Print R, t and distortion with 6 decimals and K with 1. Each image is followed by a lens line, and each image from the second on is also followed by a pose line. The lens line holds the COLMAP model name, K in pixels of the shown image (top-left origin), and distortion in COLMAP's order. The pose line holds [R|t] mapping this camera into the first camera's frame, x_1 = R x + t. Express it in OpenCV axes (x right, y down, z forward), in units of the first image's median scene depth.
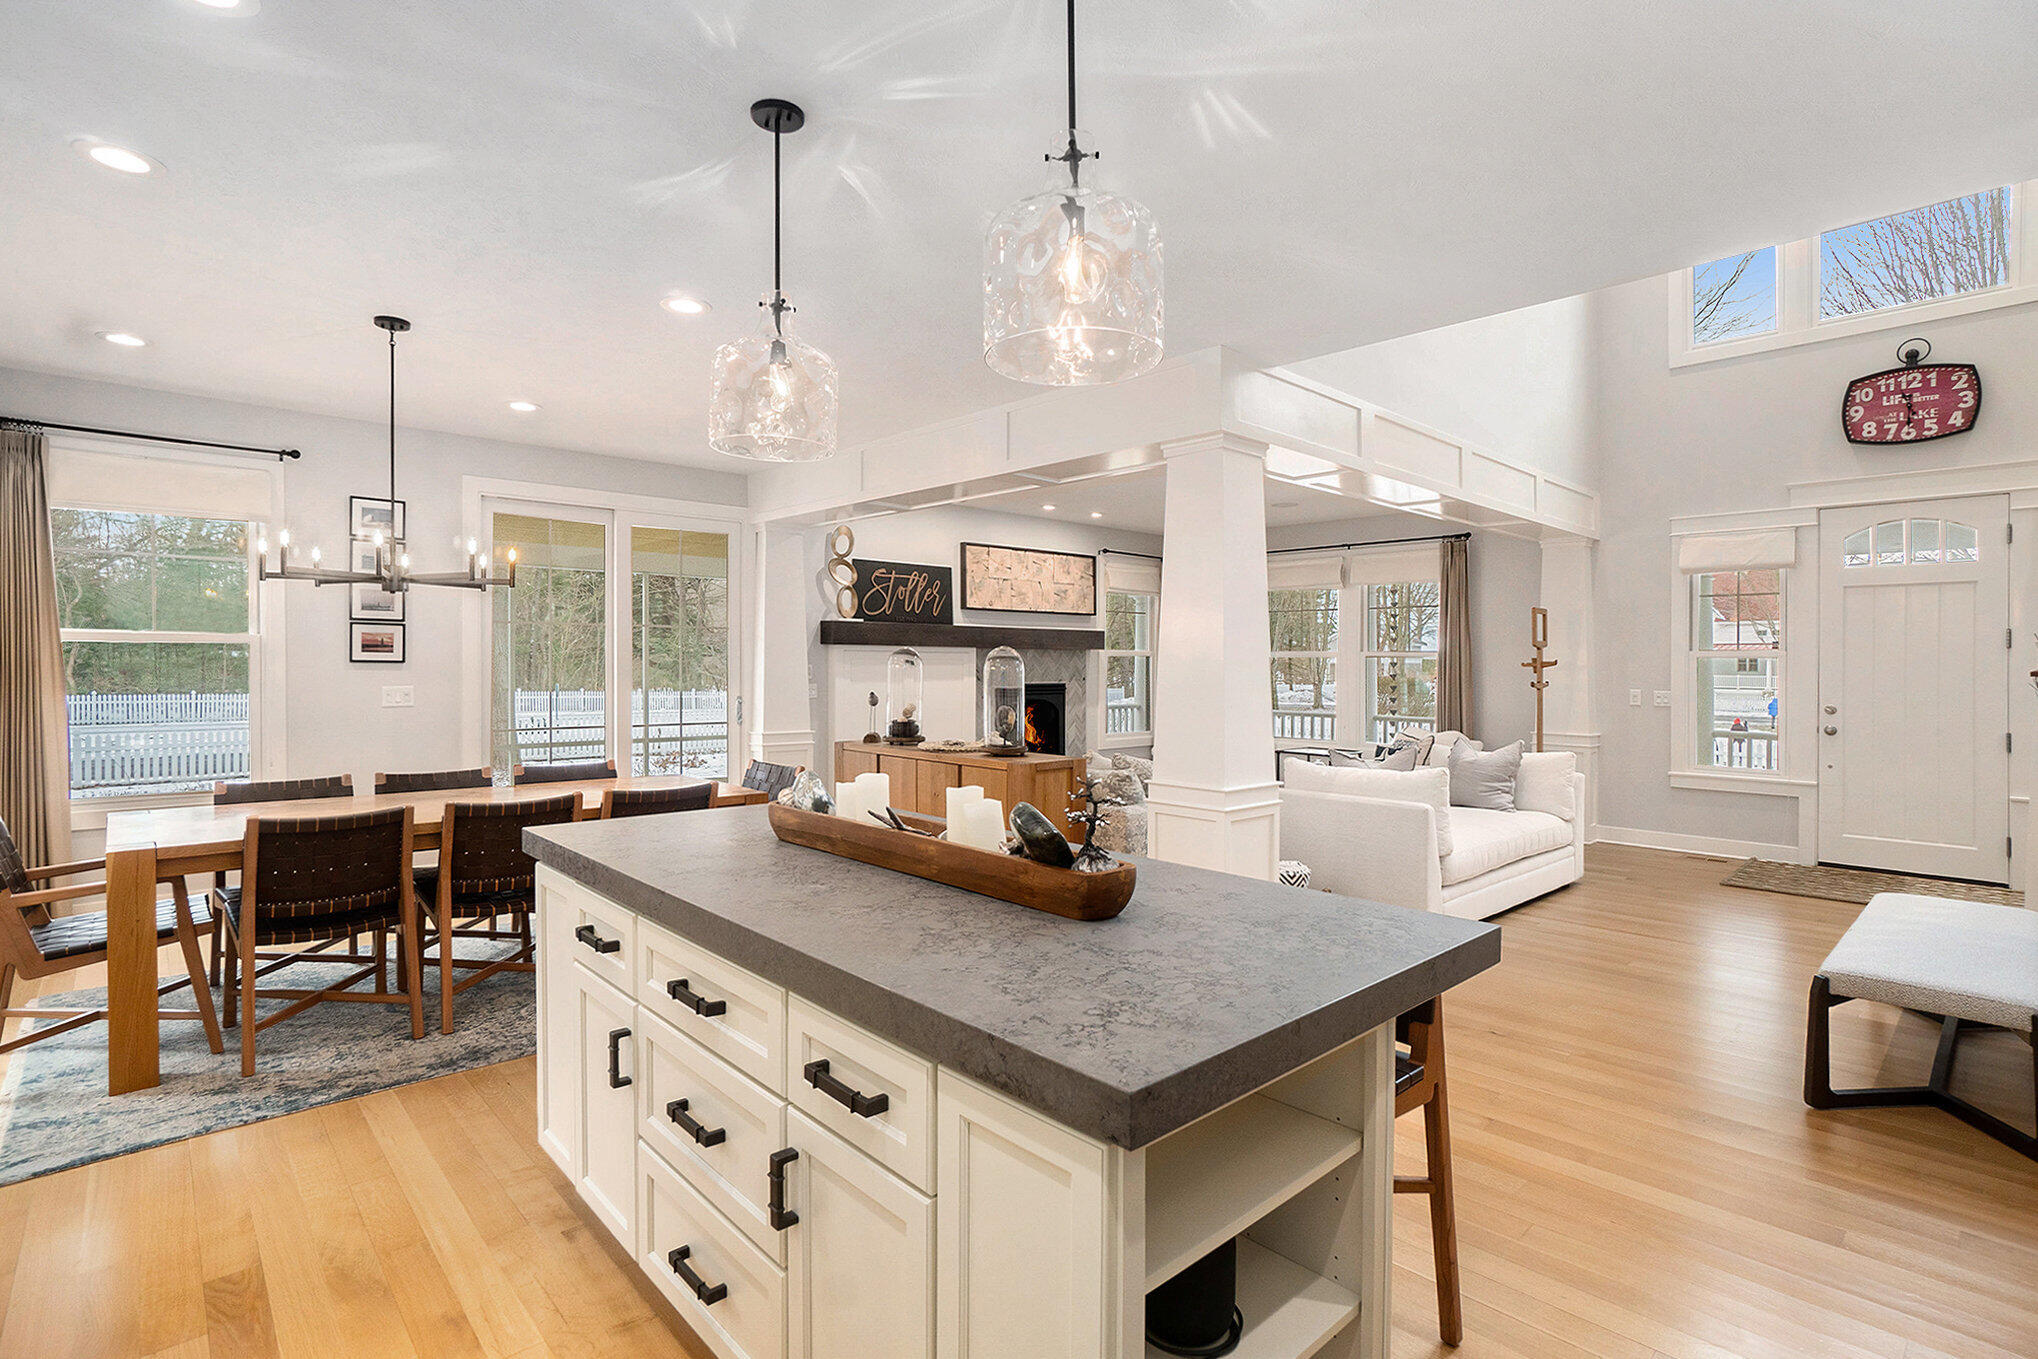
lens RADIAL K [[969.8, 0, 1010.2], [0, 969.8, 671.9], [0, 0, 1]] dist [0.000097, 0.000347]
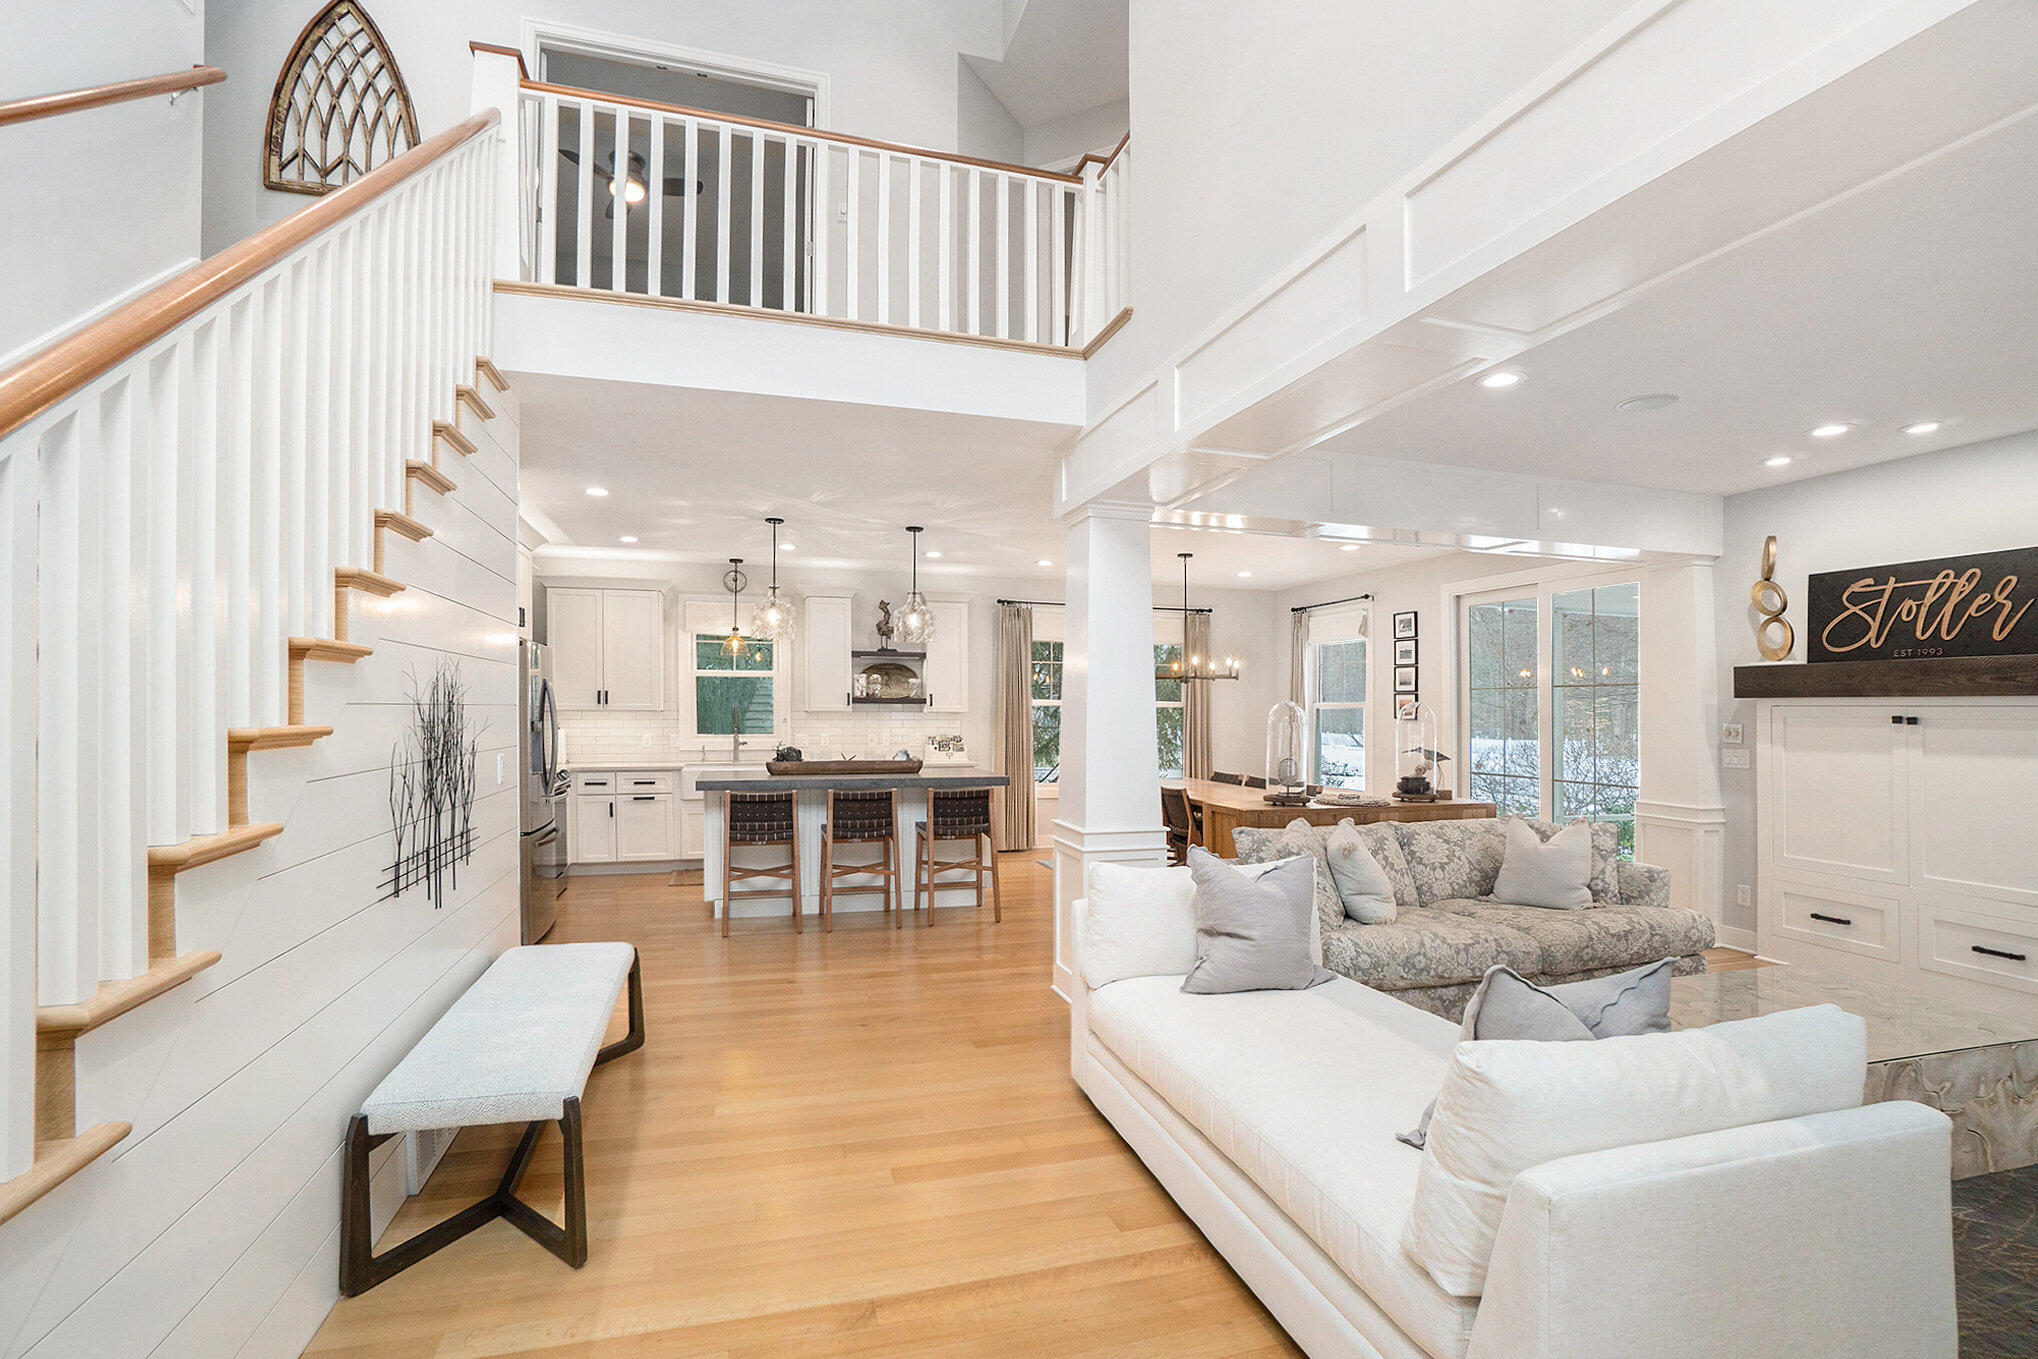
lens RADIAL K [[993.7, 0, 1019.1], [0, 993.7, 711.0], [0, 0, 1]] dist [0.001273, 0.000153]
pose [[-0.433877, -0.007655, -0.900939, 1.644132], [-0.018857, 0.999822, 0.000585, -0.017167], [0.900775, 0.017243, -0.433944, 1.789391]]
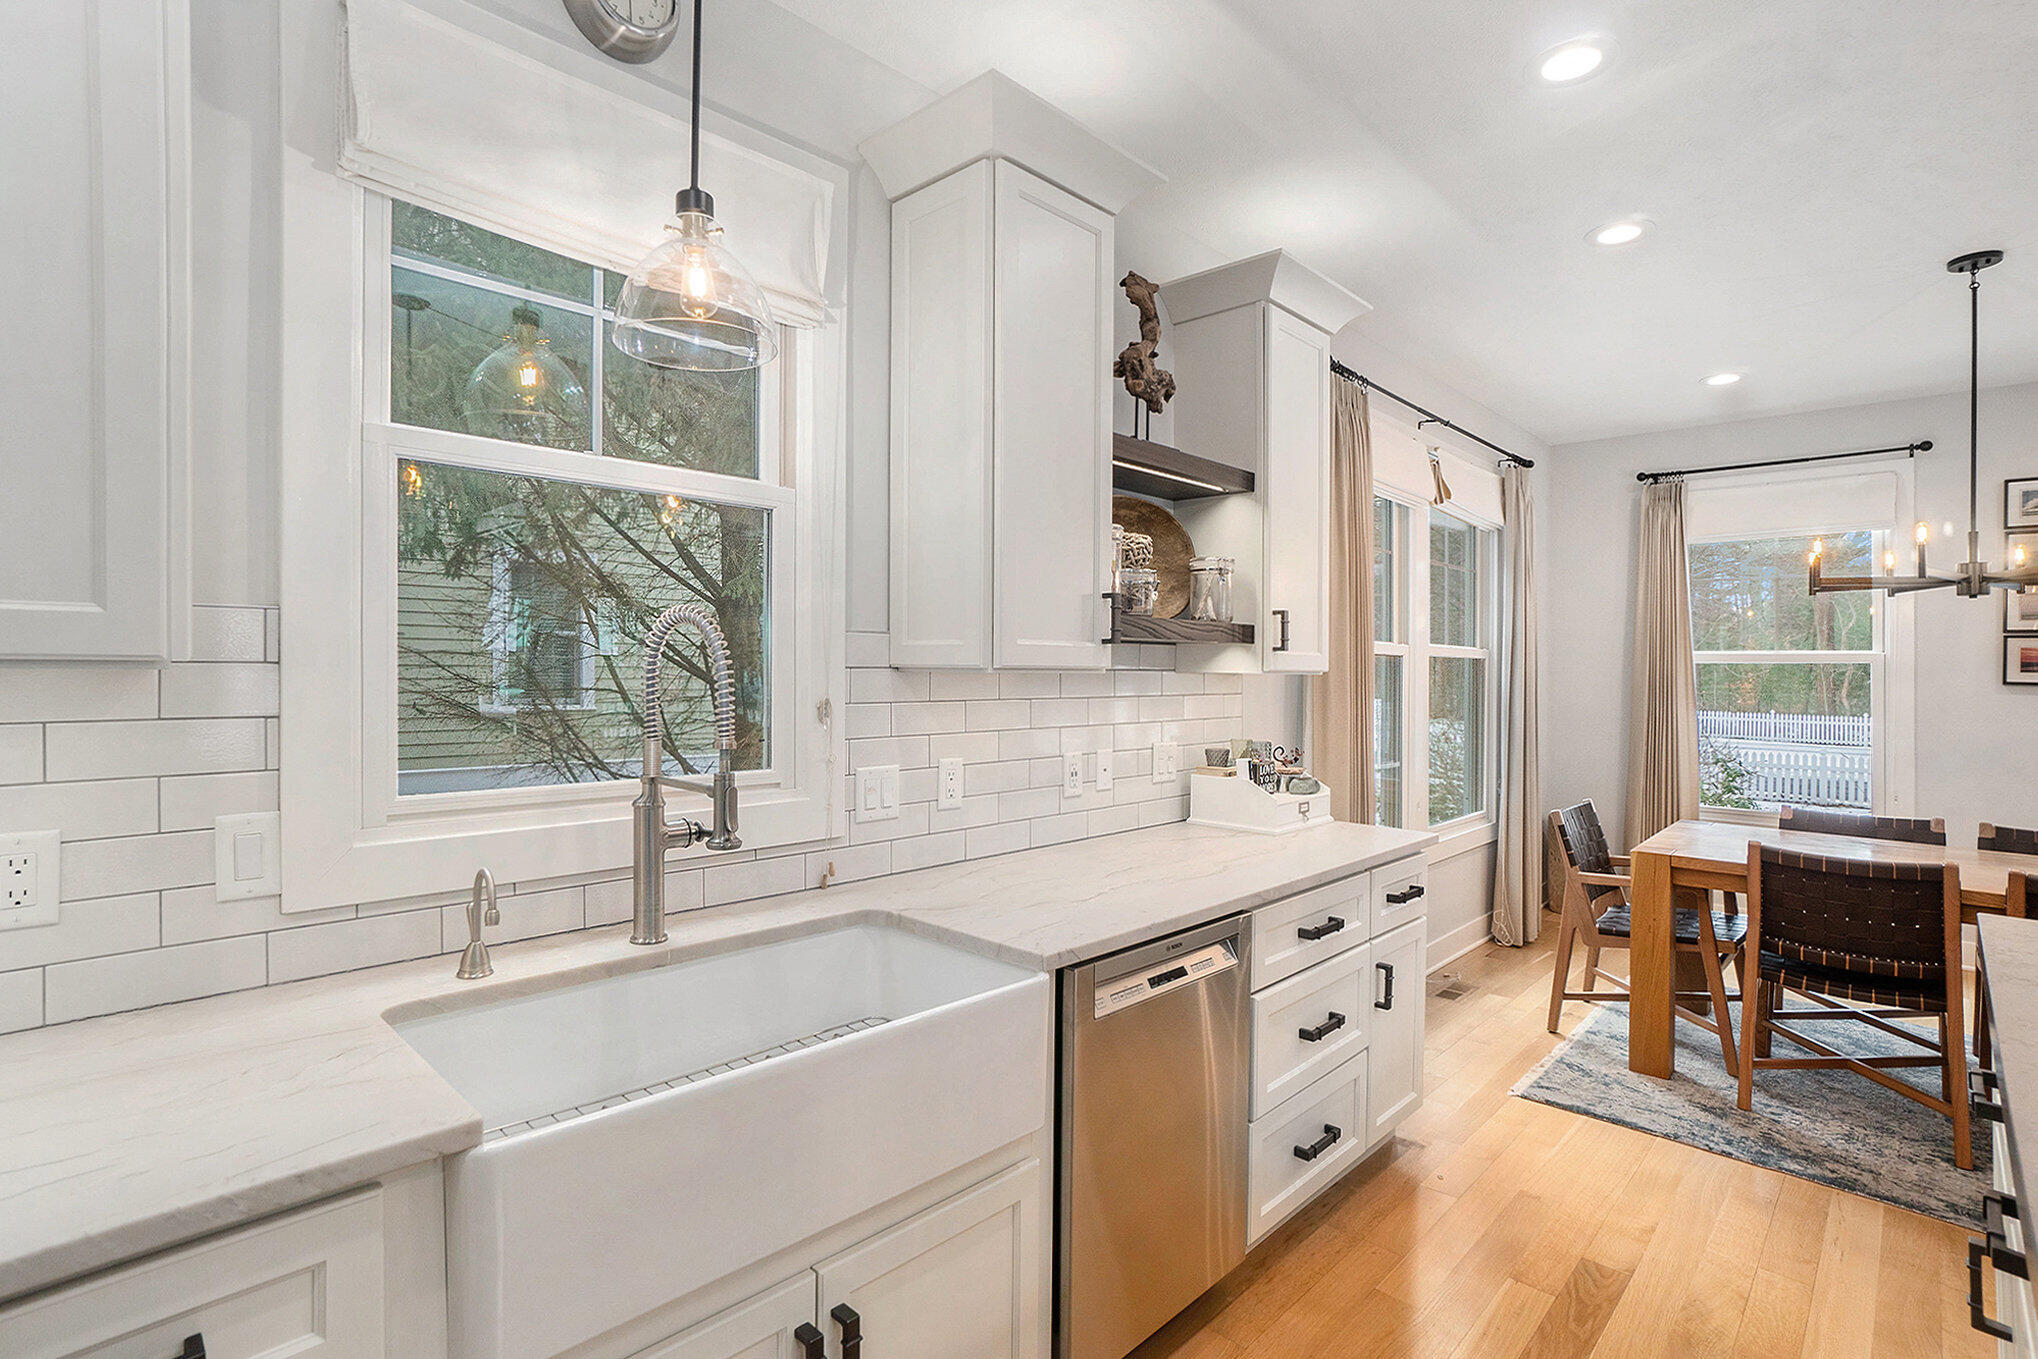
lens RADIAL K [[991.6, 0, 1011.9], [0, 991.6, 659.3], [0, 0, 1]] dist [-0.000376, 0.008818]
pose [[0.065360, -0.016117, -0.997732, 0.153186], [-0.020661, 0.999633, -0.017501, 0.000522], [0.997648, 0.021758, 0.065003, 0.184654]]
